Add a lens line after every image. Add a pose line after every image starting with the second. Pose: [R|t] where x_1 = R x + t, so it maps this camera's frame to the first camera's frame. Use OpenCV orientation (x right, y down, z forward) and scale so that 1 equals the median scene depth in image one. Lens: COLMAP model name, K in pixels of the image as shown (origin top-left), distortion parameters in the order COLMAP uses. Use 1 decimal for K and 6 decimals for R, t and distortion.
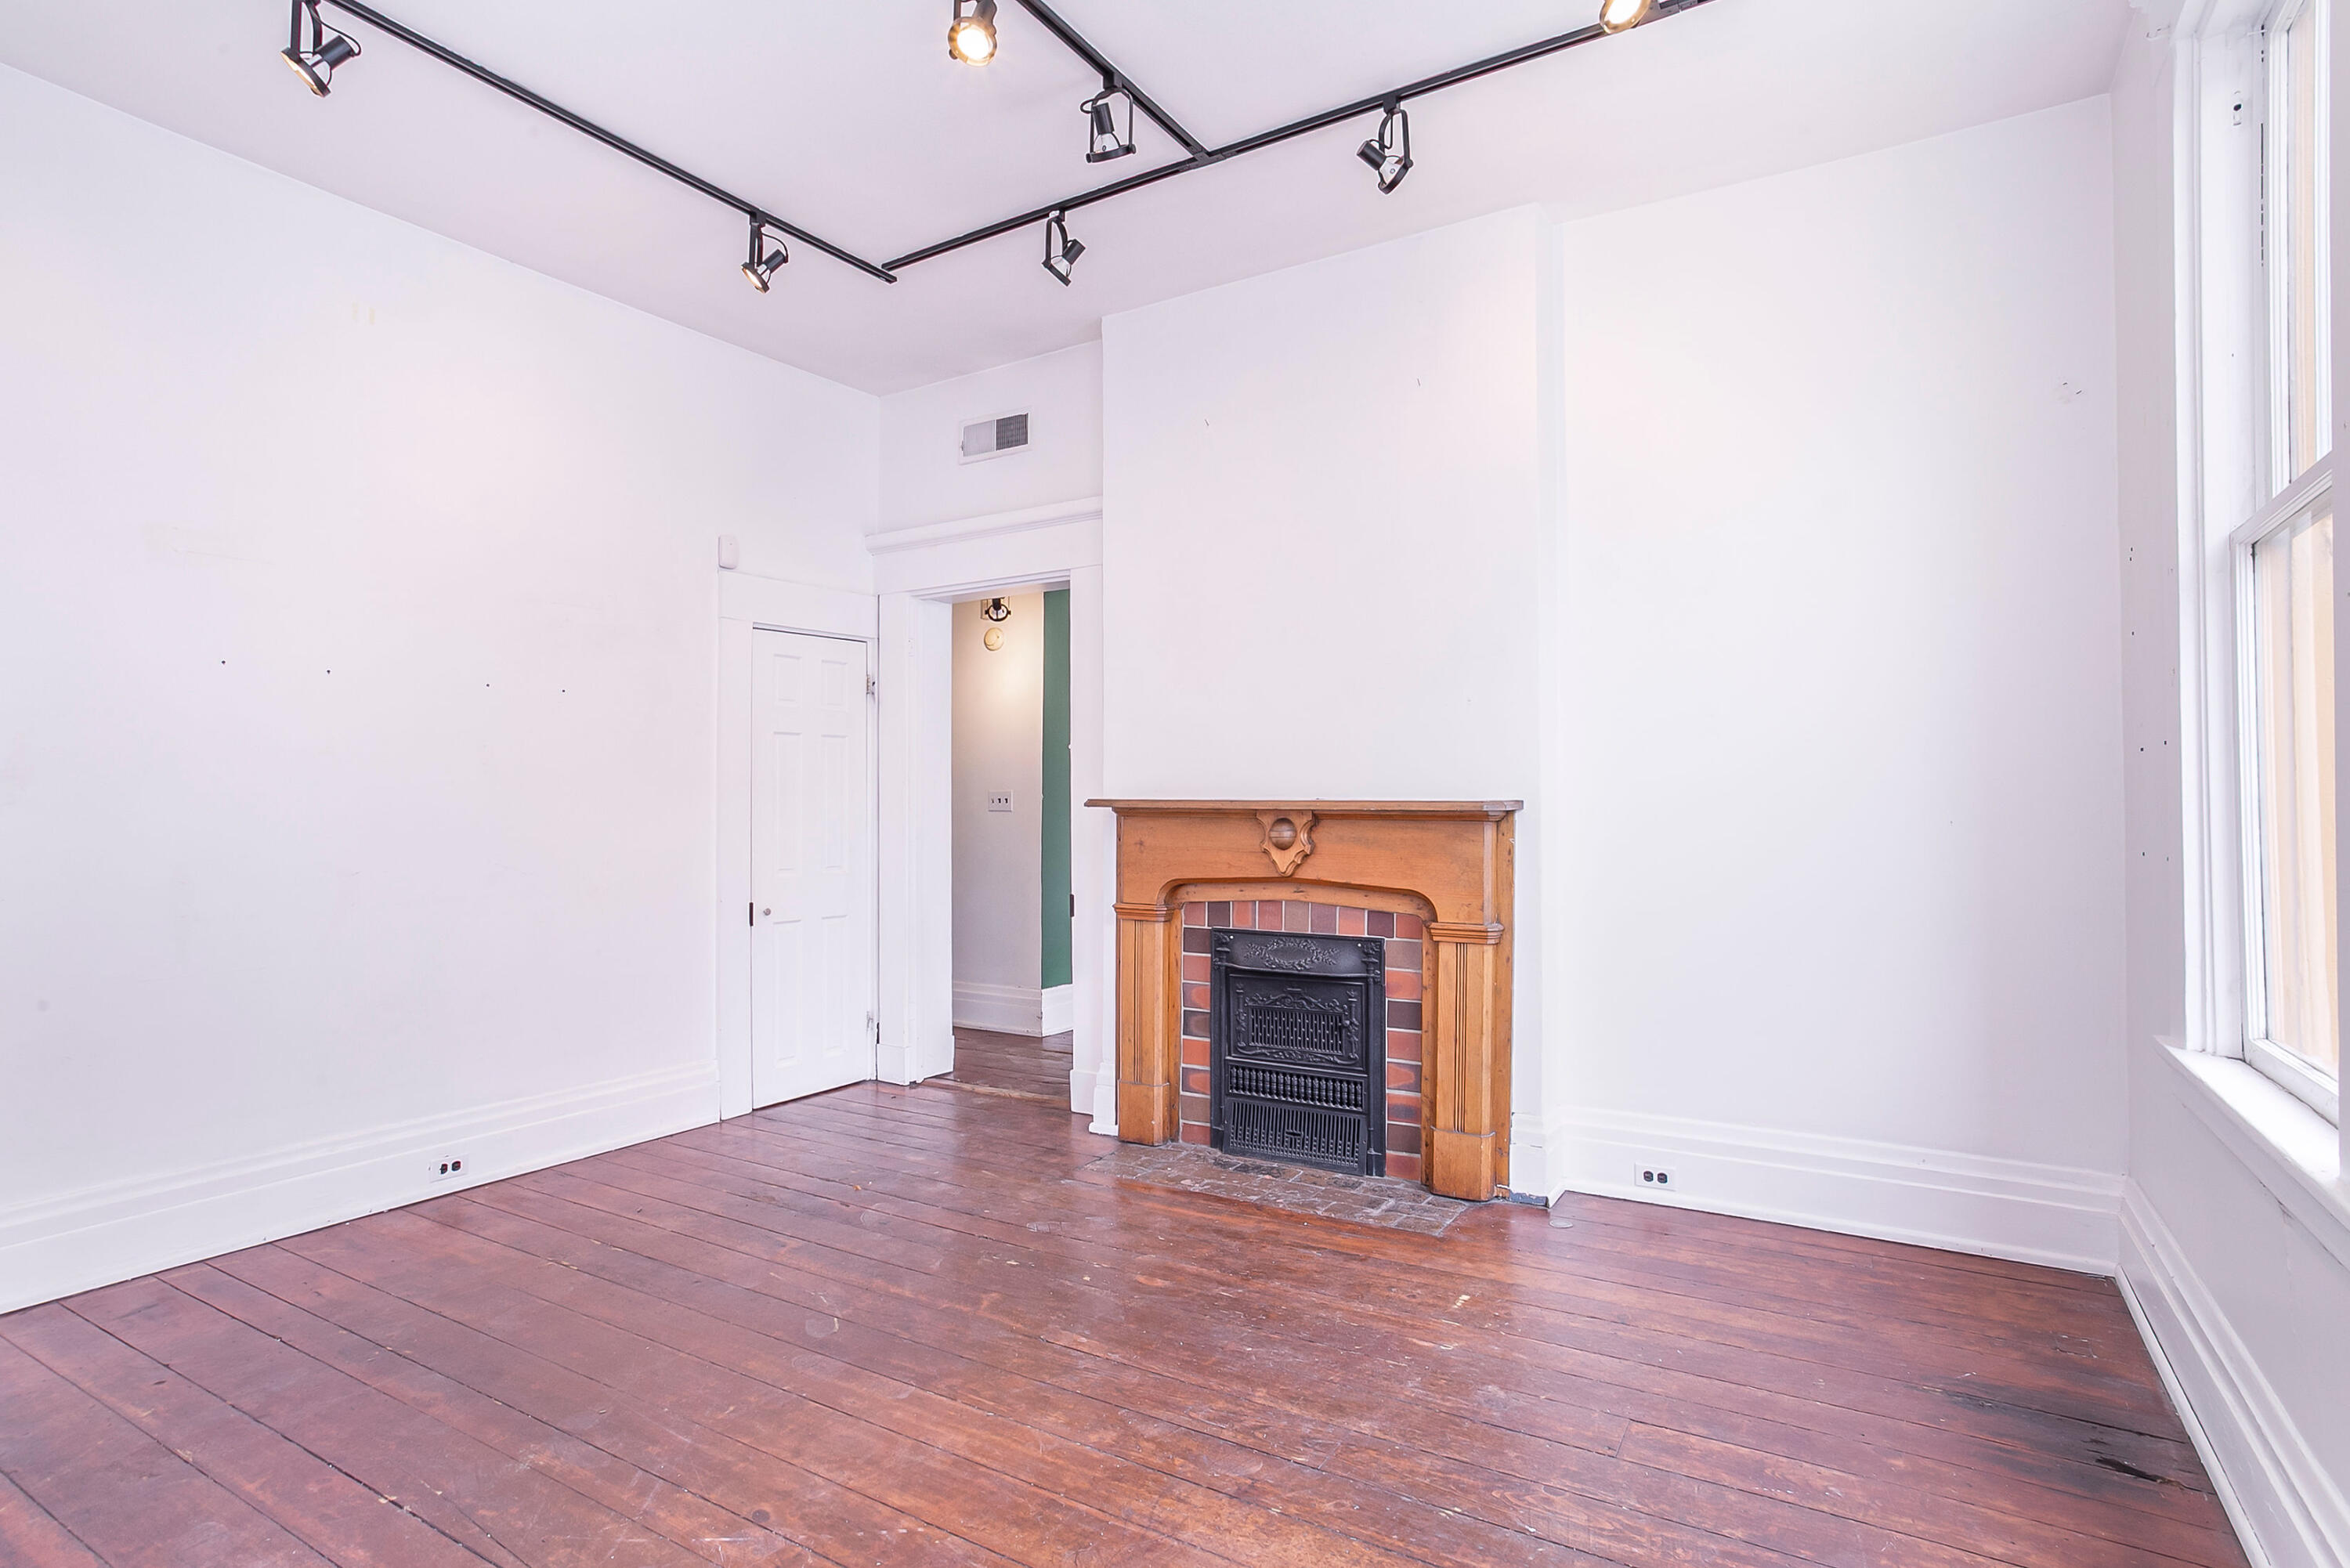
lens RADIAL K [[1145.6, 0, 1232.0], [0, 1145.6, 781.5], [0, 0, 1]] dist [-0.058529, 0.025420]
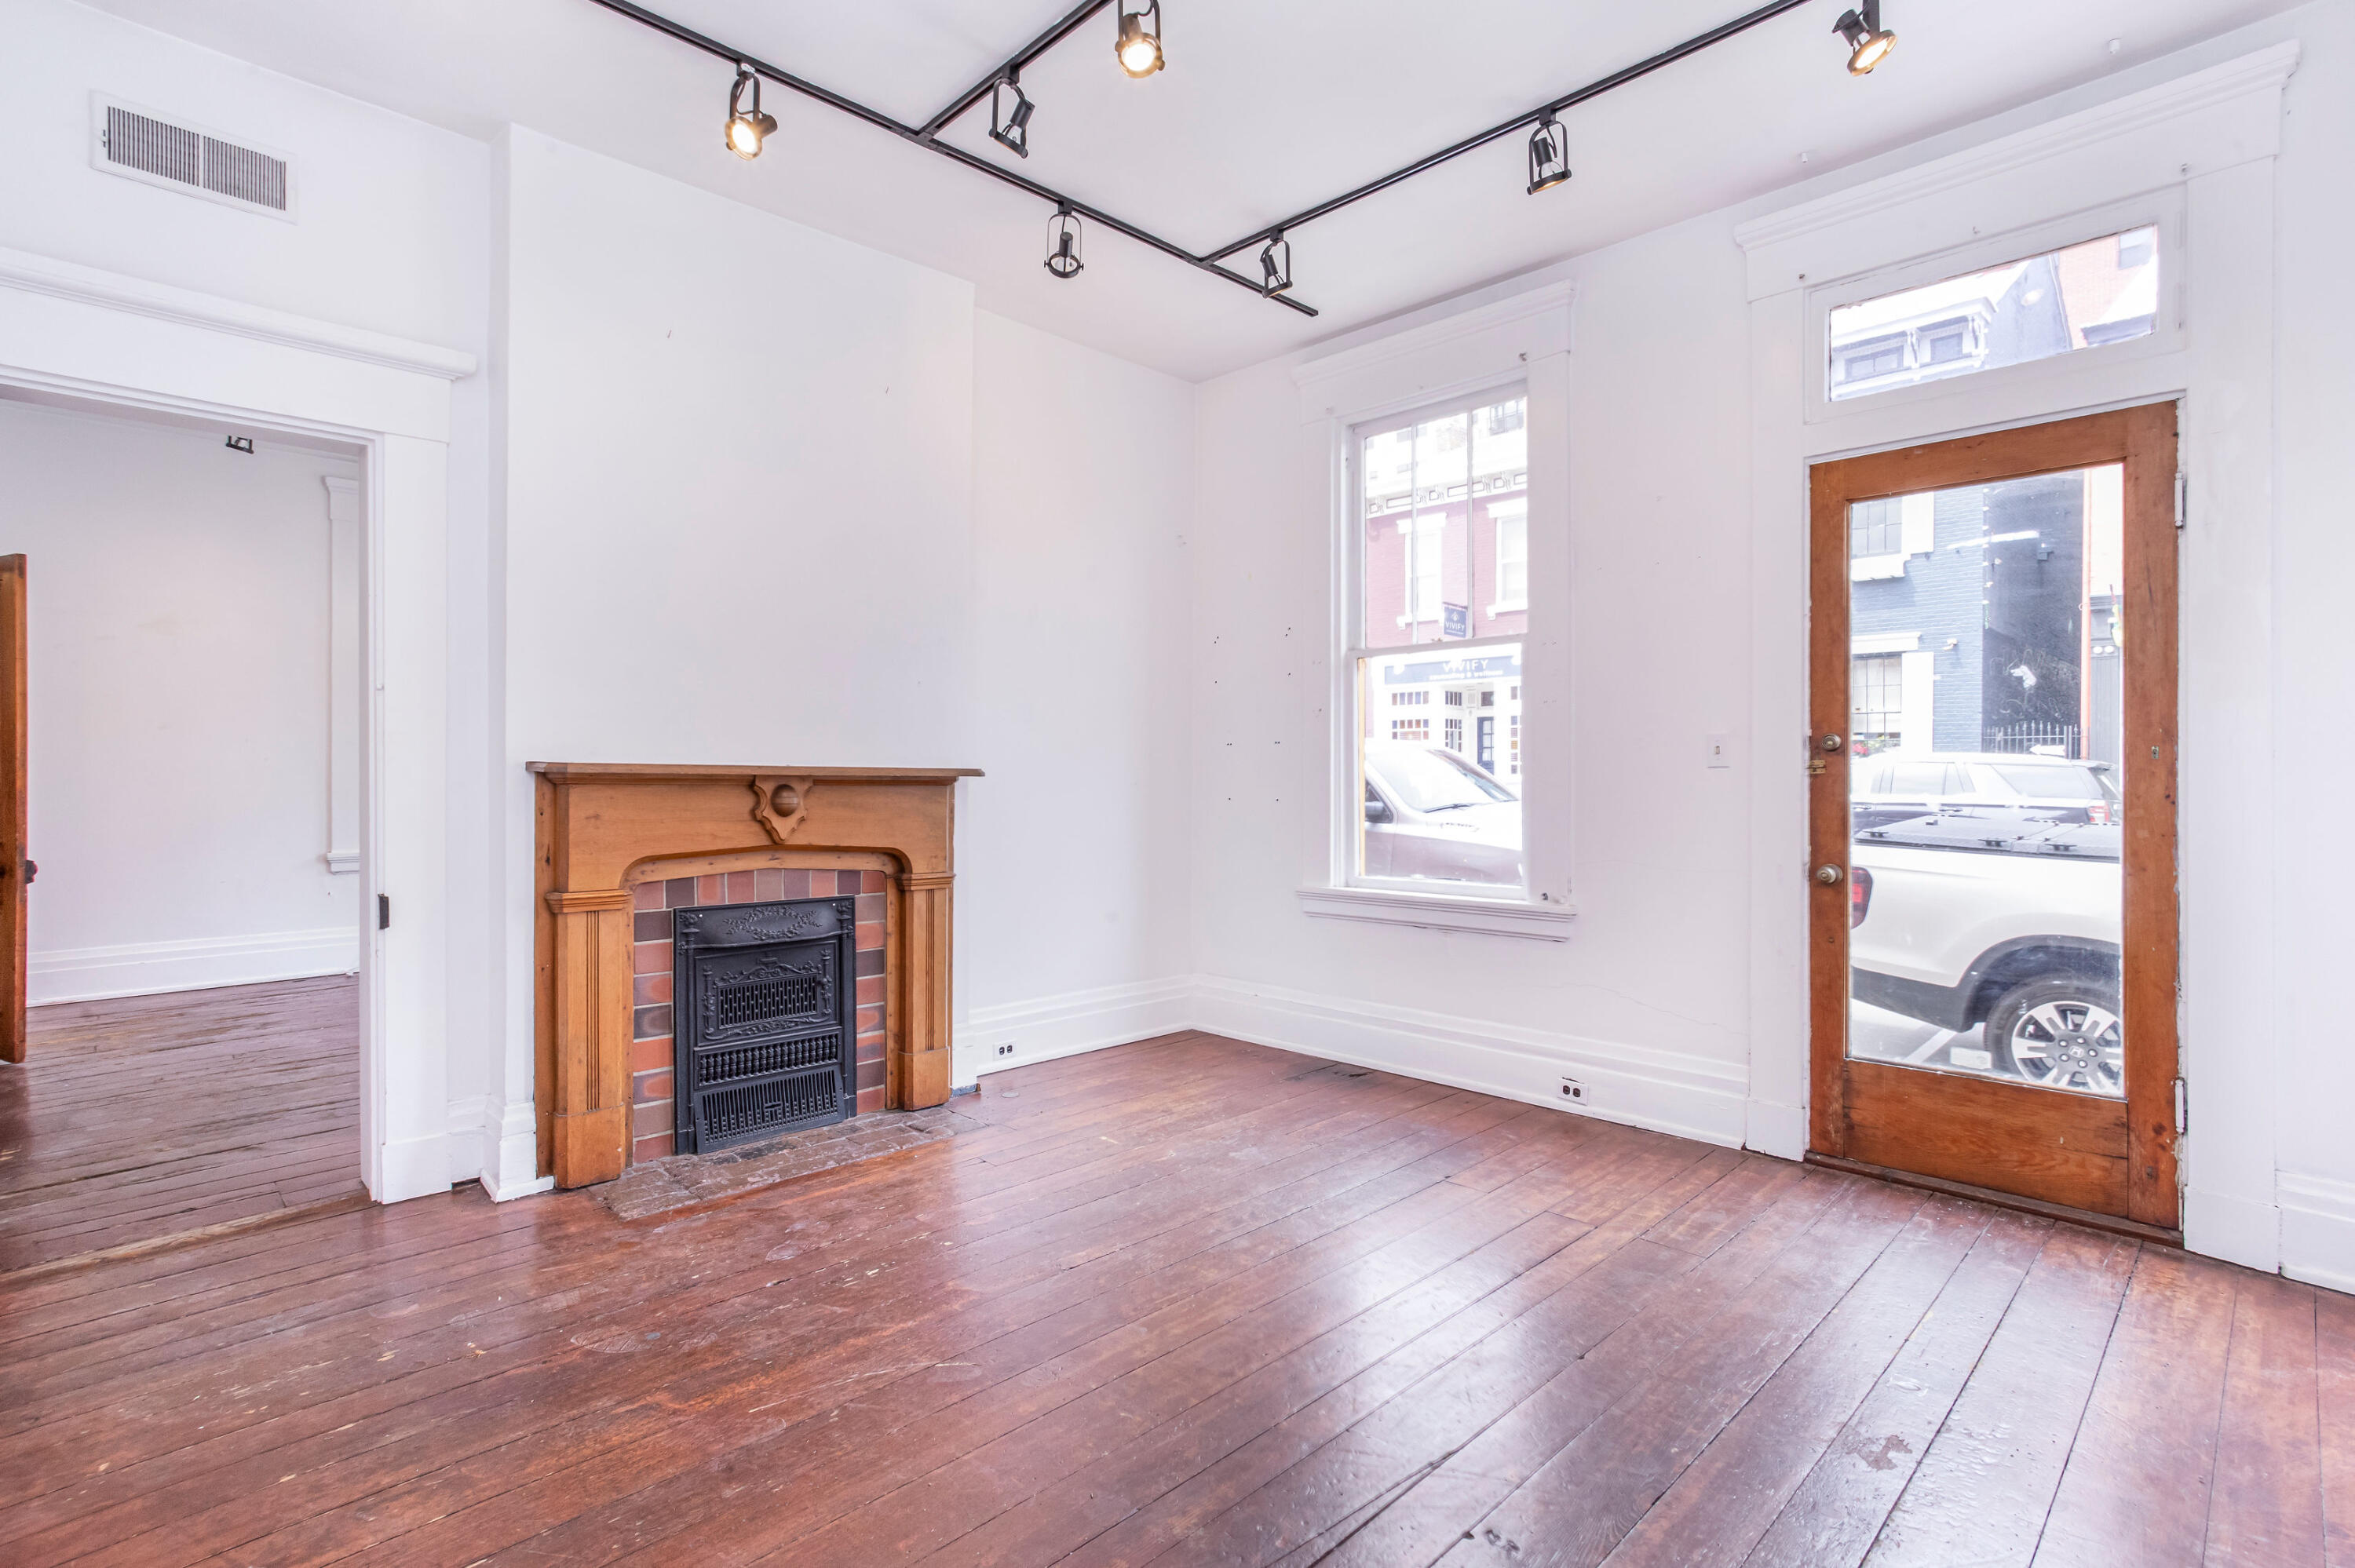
lens RADIAL K [[1122.2, 0, 1139.2], [0, 1122.2, 774.9], [0, 0, 1]] dist [-0.053899, 0.023861]
pose [[0.290295, 0.001903, 0.956935, -0.798125], [-0.021336, 0.999762, 0.004485, 0.013666], [-0.956699, -0.021720, 0.290267, 0.442132]]
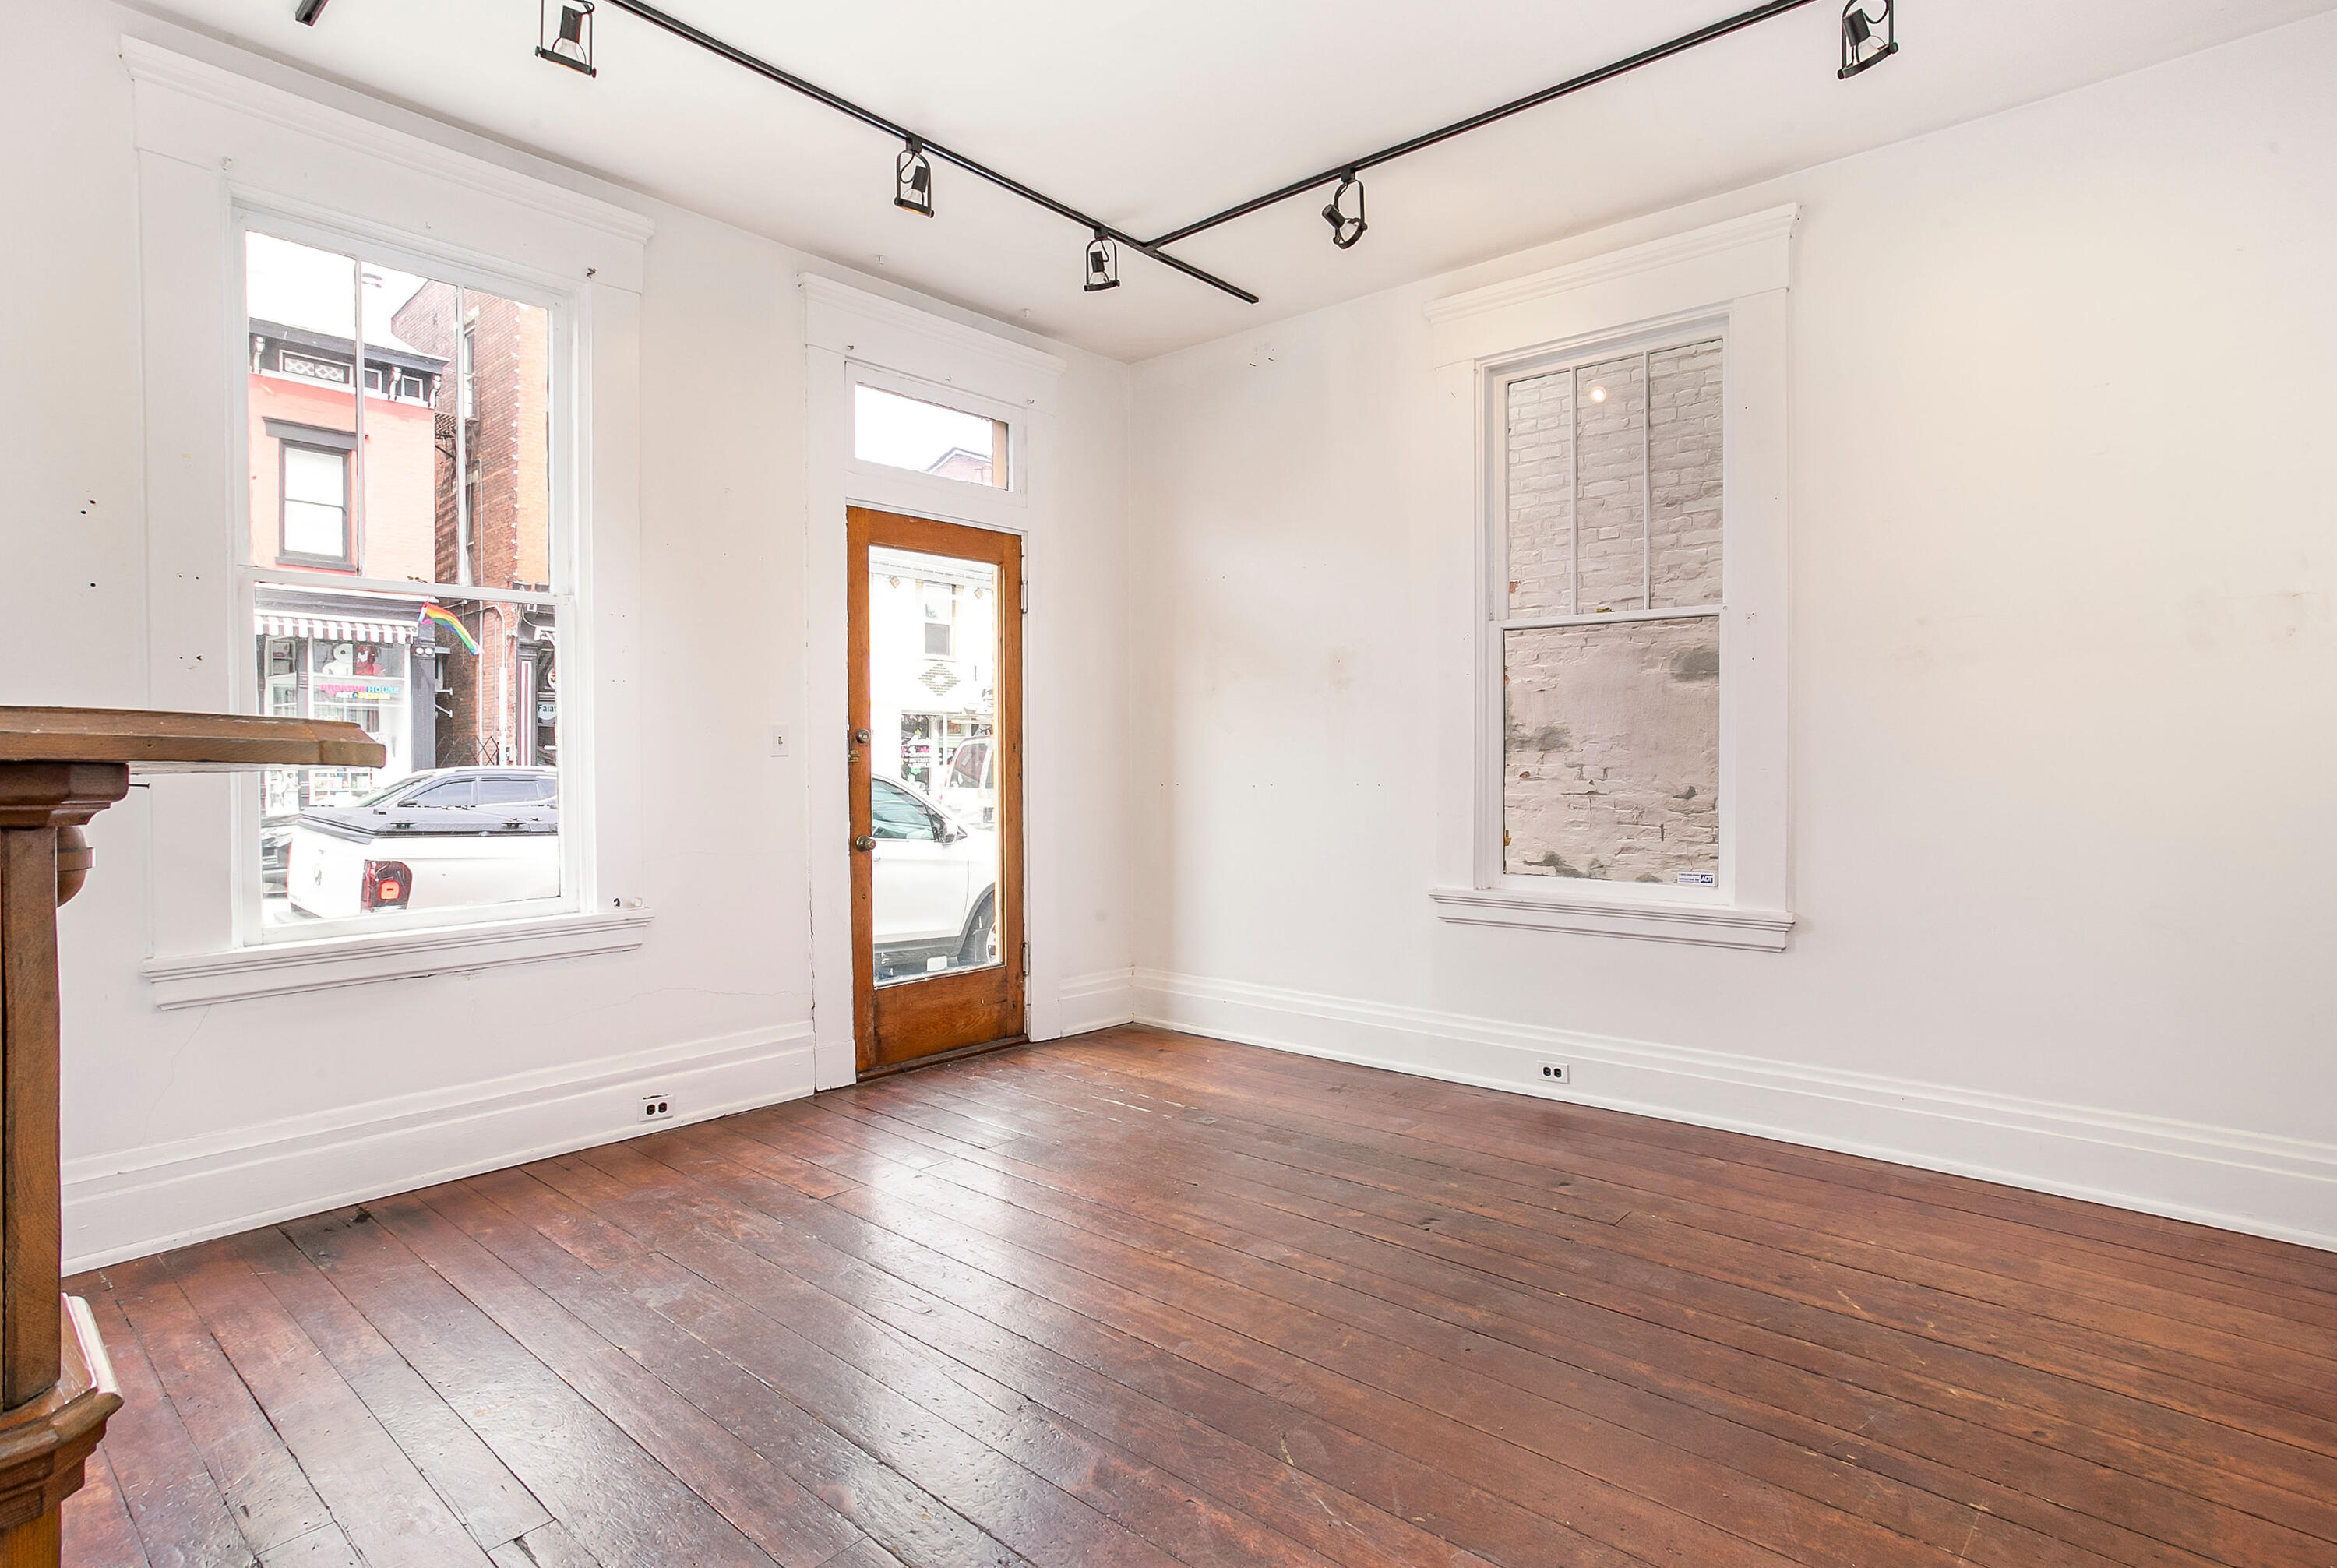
lens RADIAL K [[1173.2, 0, 1175.4], [0, 1173.2, 767.1], [0, 0, 1]] dist [-0.017972, 0.014667]
pose [[-0.977692, 0.000825, 0.210043, -0.315938], [-0.001317, 0.999949, -0.010061, 0.021905], [-0.210041, -0.010113, -0.977640, 1.271044]]
